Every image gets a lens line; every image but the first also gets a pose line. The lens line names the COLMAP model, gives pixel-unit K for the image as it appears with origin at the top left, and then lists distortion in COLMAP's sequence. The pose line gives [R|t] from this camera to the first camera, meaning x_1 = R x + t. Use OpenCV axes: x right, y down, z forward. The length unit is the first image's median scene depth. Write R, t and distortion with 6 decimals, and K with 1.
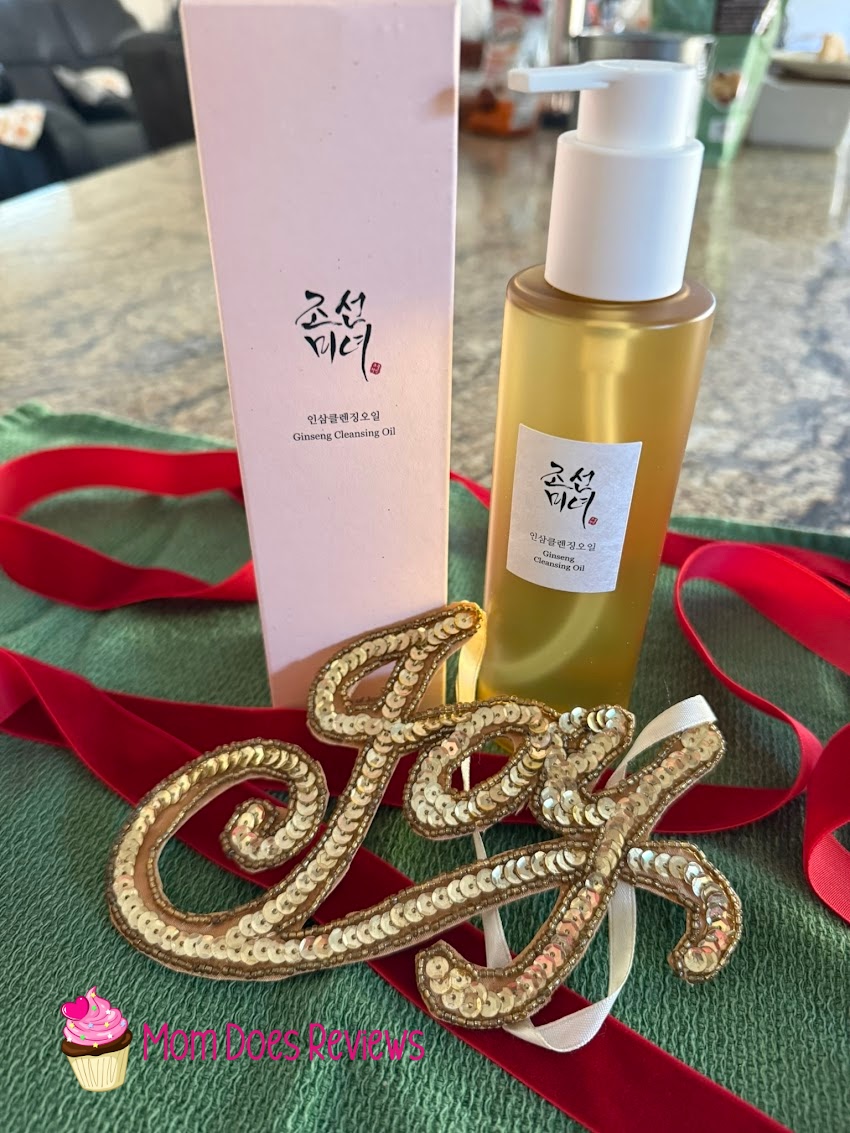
lens RADIAL K [[844.5, 0, 422.3], [0, 844.5, 562.9], [0, 0, 1]] dist [-0.007008, -0.005247]
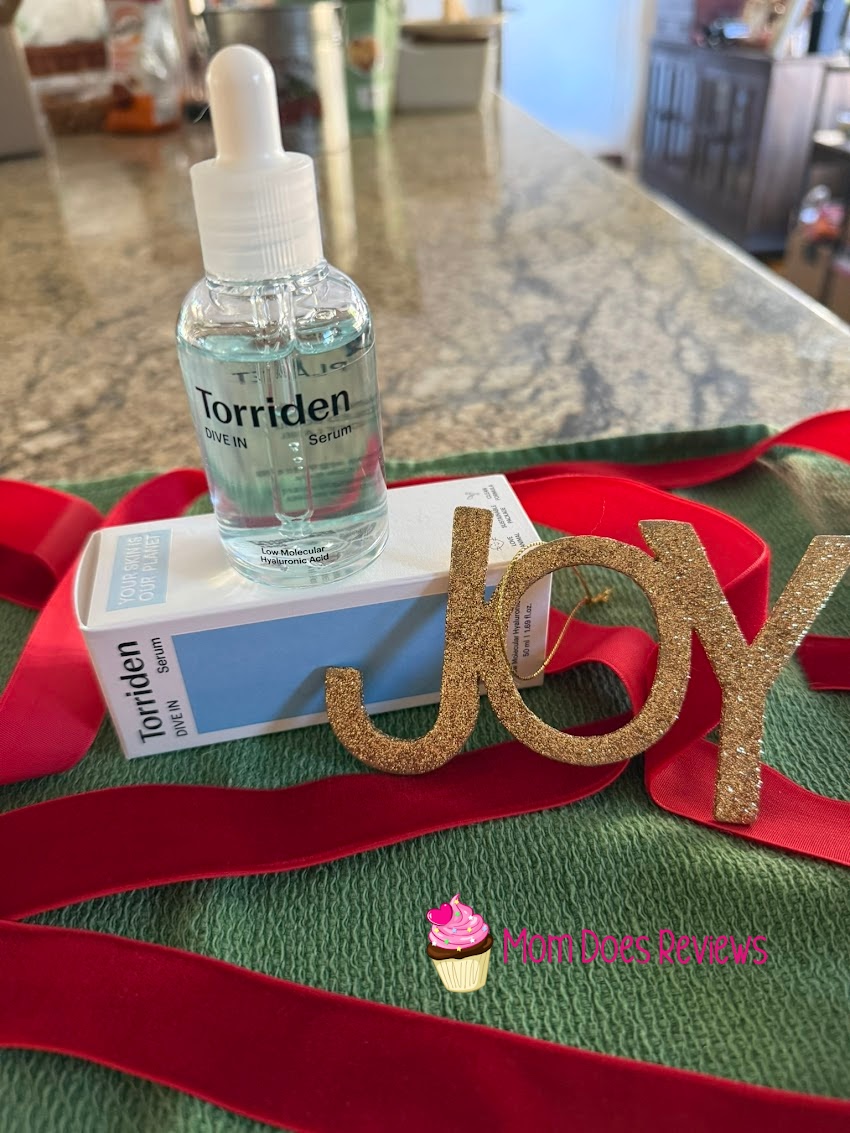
lens RADIAL K [[844.5, 0, 432.4], [0, 844.5, 563.5], [0, 0, 1]] dist [-0.007008, -0.005247]
pose [[0.926404, -0.240668, 0.289575, 0.003971], [0.242424, 0.969695, 0.030362, 0.021489], [-0.288106, 0.042073, 0.956674, 0.110117]]
